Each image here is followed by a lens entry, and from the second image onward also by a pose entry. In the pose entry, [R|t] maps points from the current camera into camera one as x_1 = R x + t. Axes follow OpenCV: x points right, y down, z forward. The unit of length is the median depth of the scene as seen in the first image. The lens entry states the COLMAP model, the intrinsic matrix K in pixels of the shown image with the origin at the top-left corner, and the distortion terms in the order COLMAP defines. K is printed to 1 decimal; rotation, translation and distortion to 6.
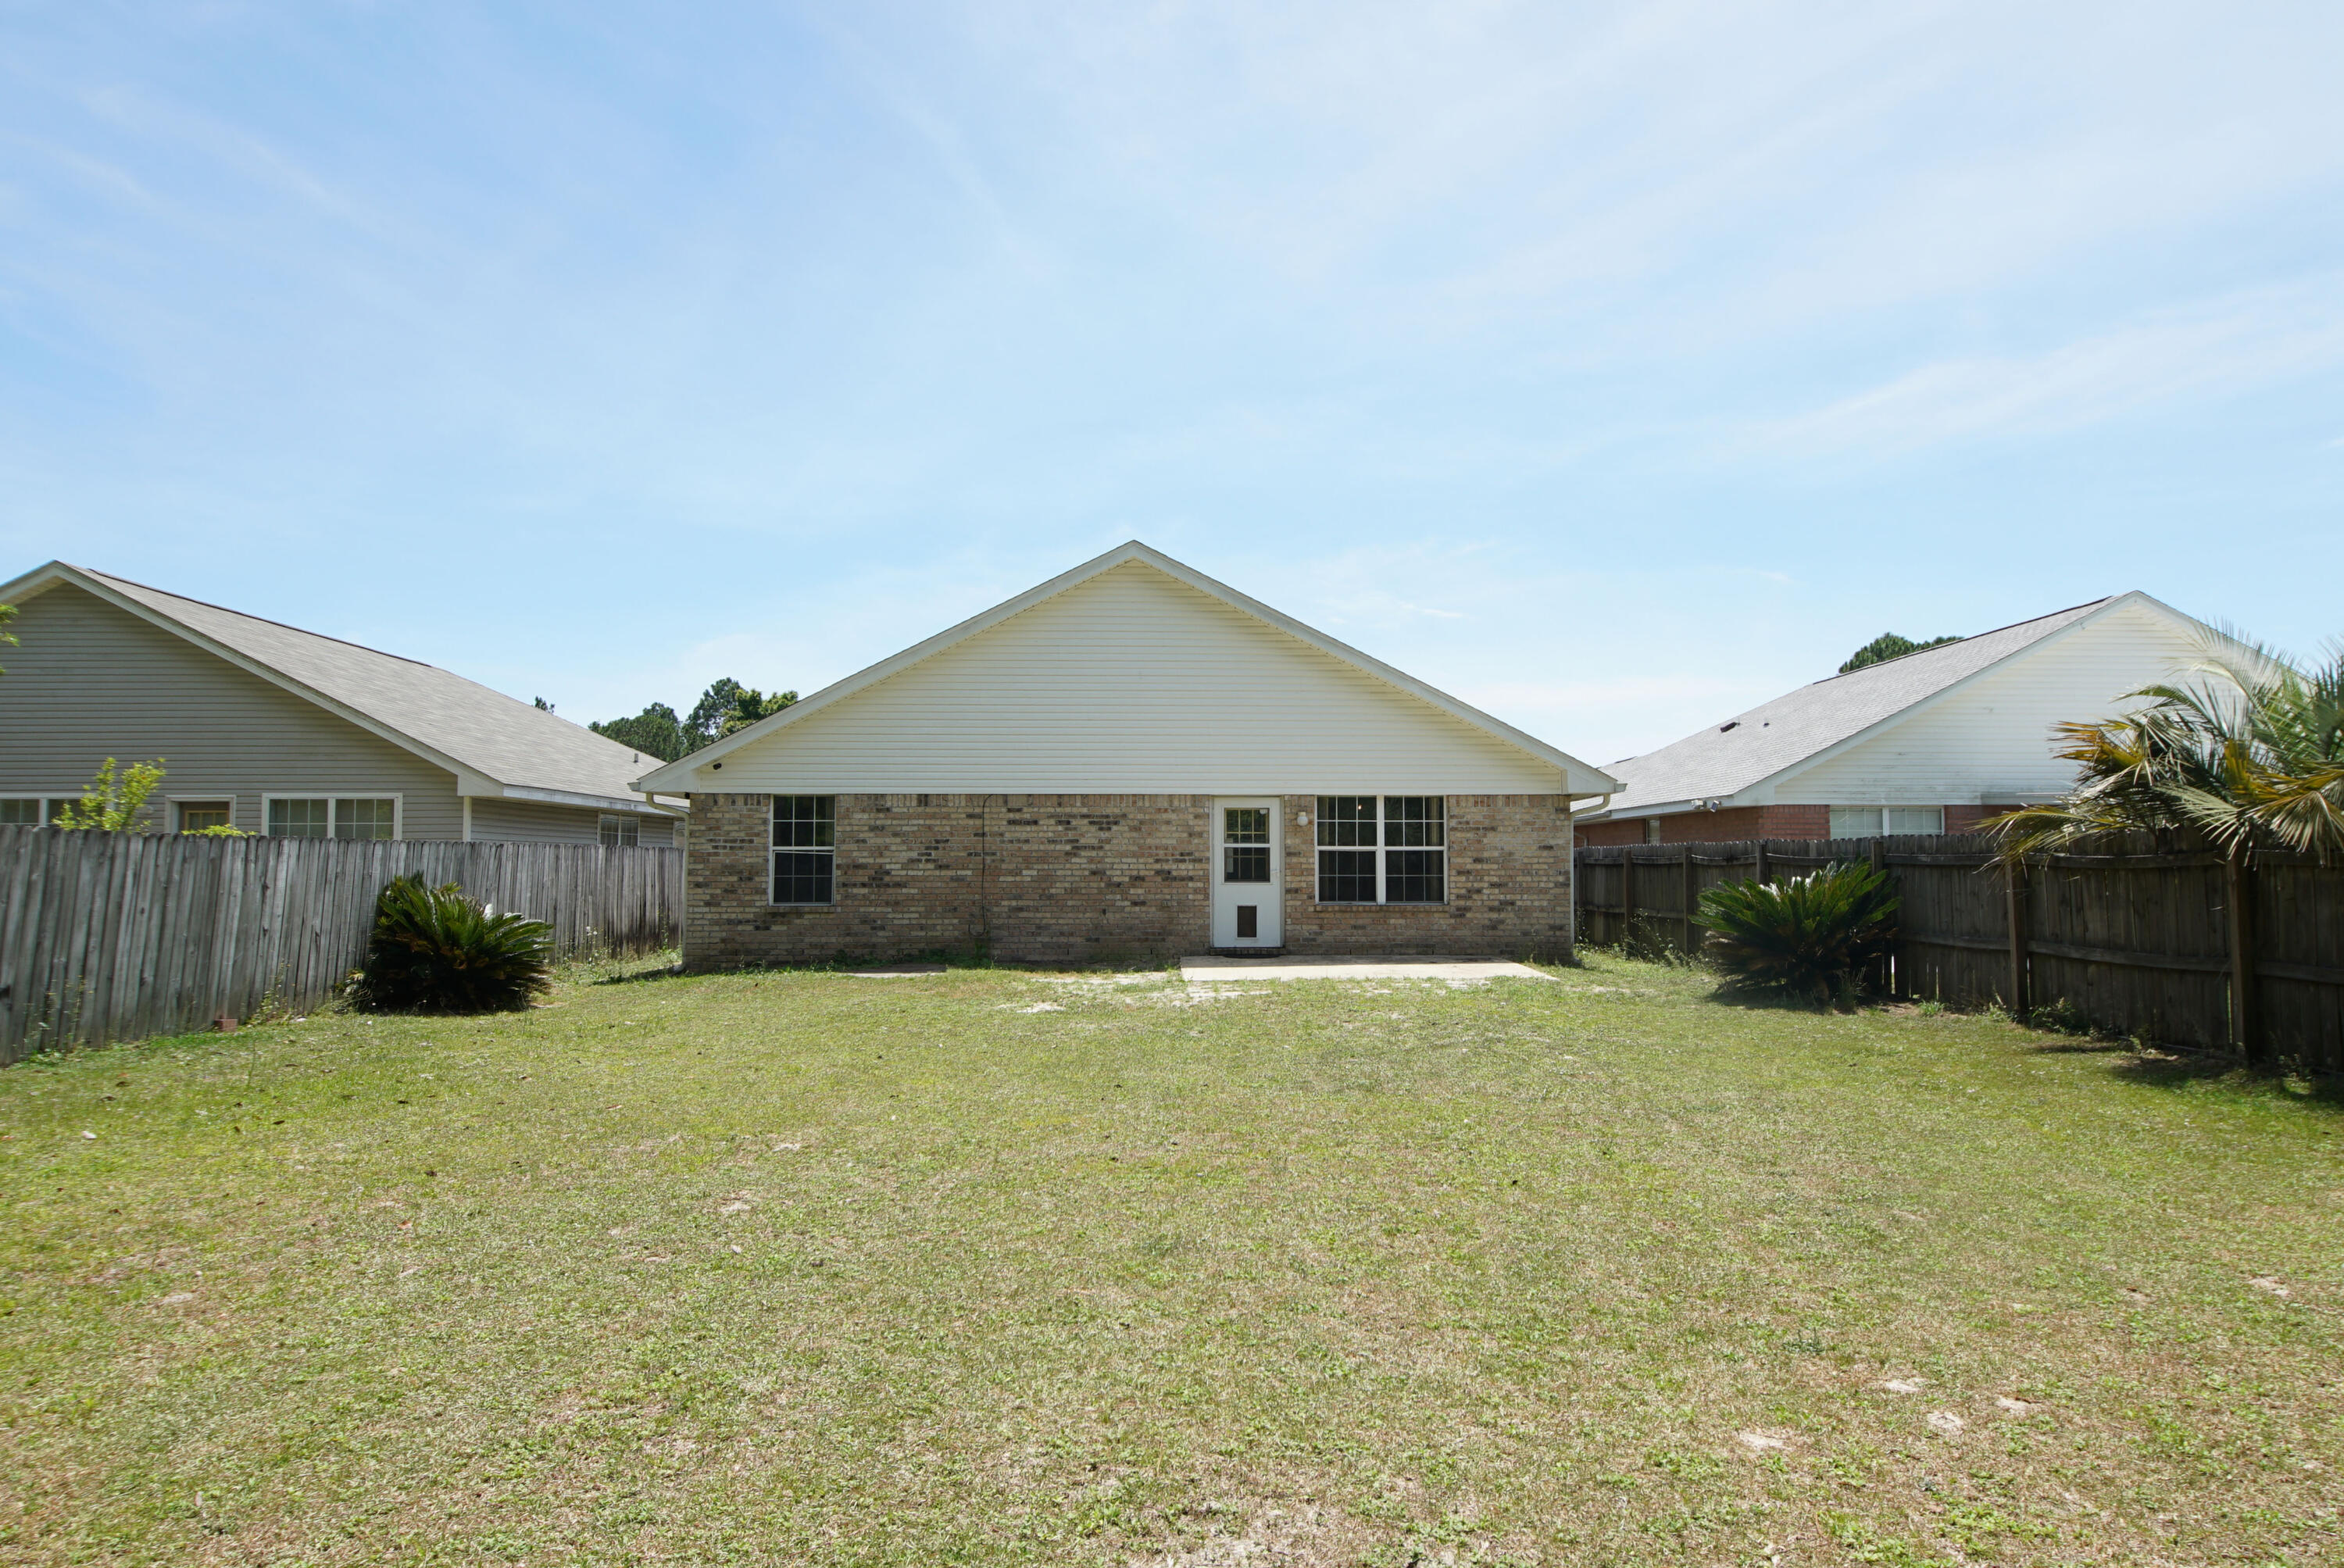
lens RADIAL K [[1254.8, 0, 1171.5], [0, 1254.8, 799.1], [0, 0, 1]] dist [0.023049, -0.024981]
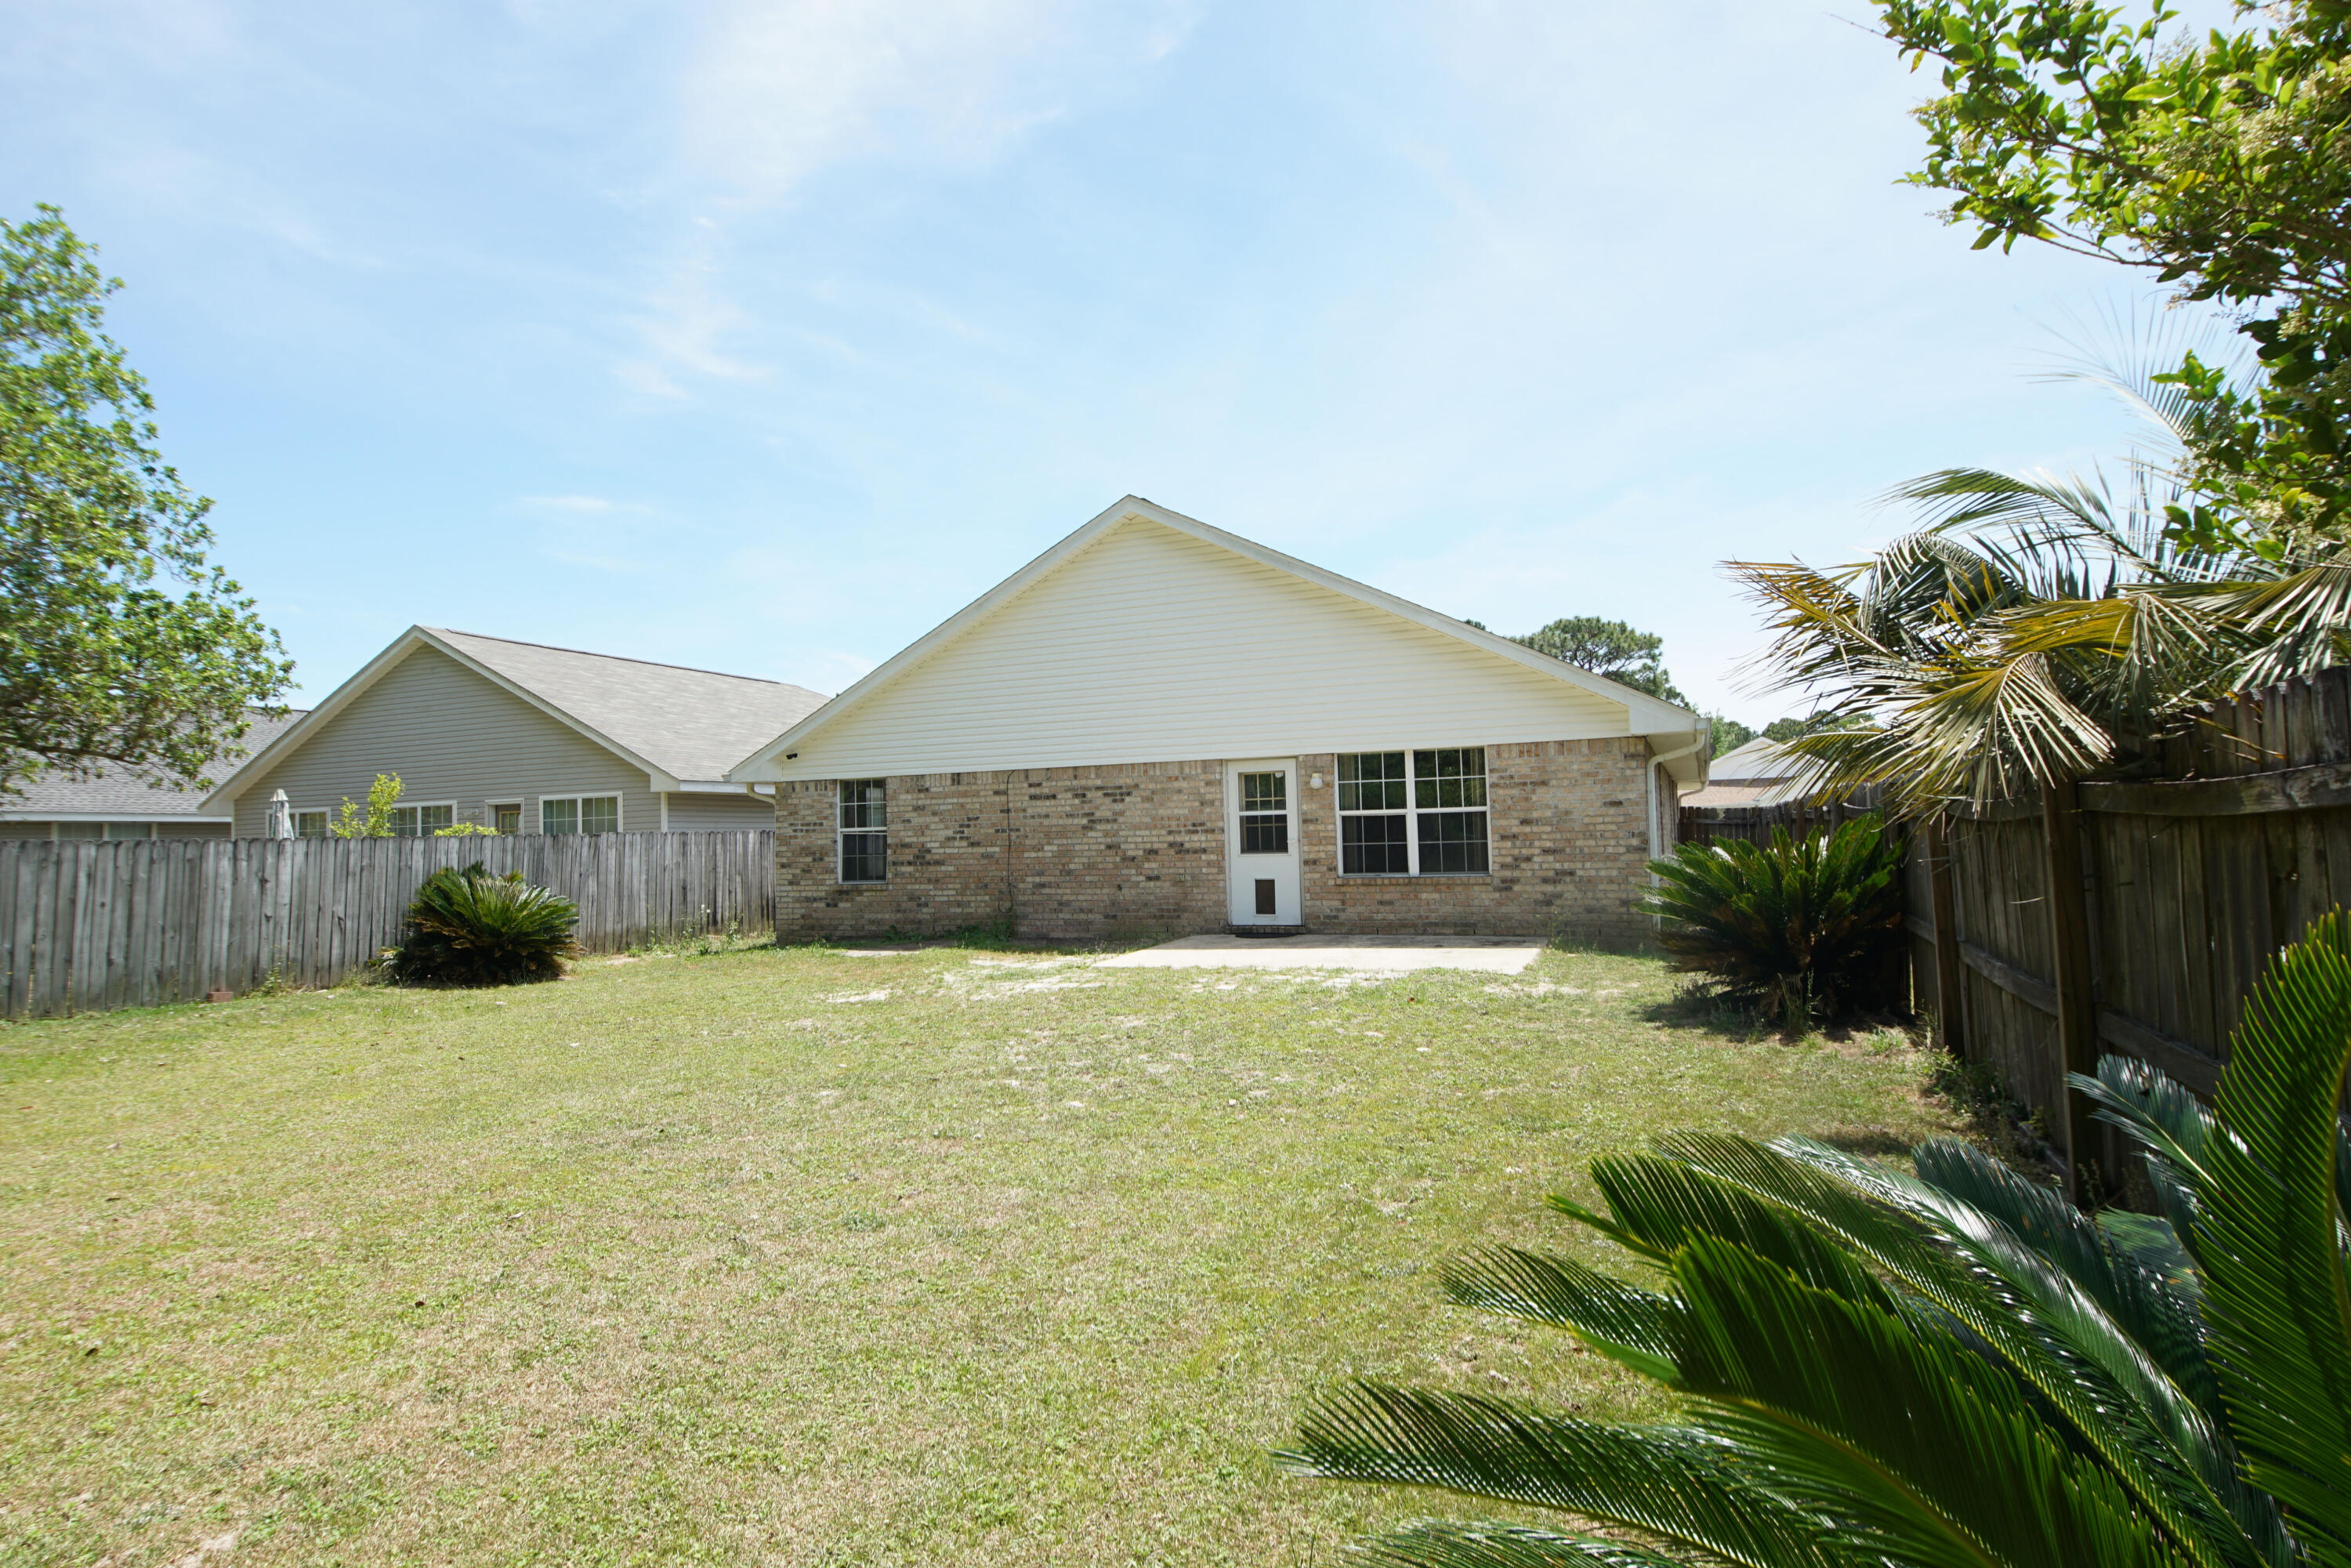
lens RADIAL K [[1142.7, 0, 1174.7], [0, 1142.7, 778.1], [0, 0, 1]] dist [-0.002903, -0.001659]
pose [[0.925360, -0.044347, -0.376487, 0.314147], [0.047361, 0.998877, -0.001250, 0.009824], [0.376119, -0.016675, 0.926421, 0.211817]]
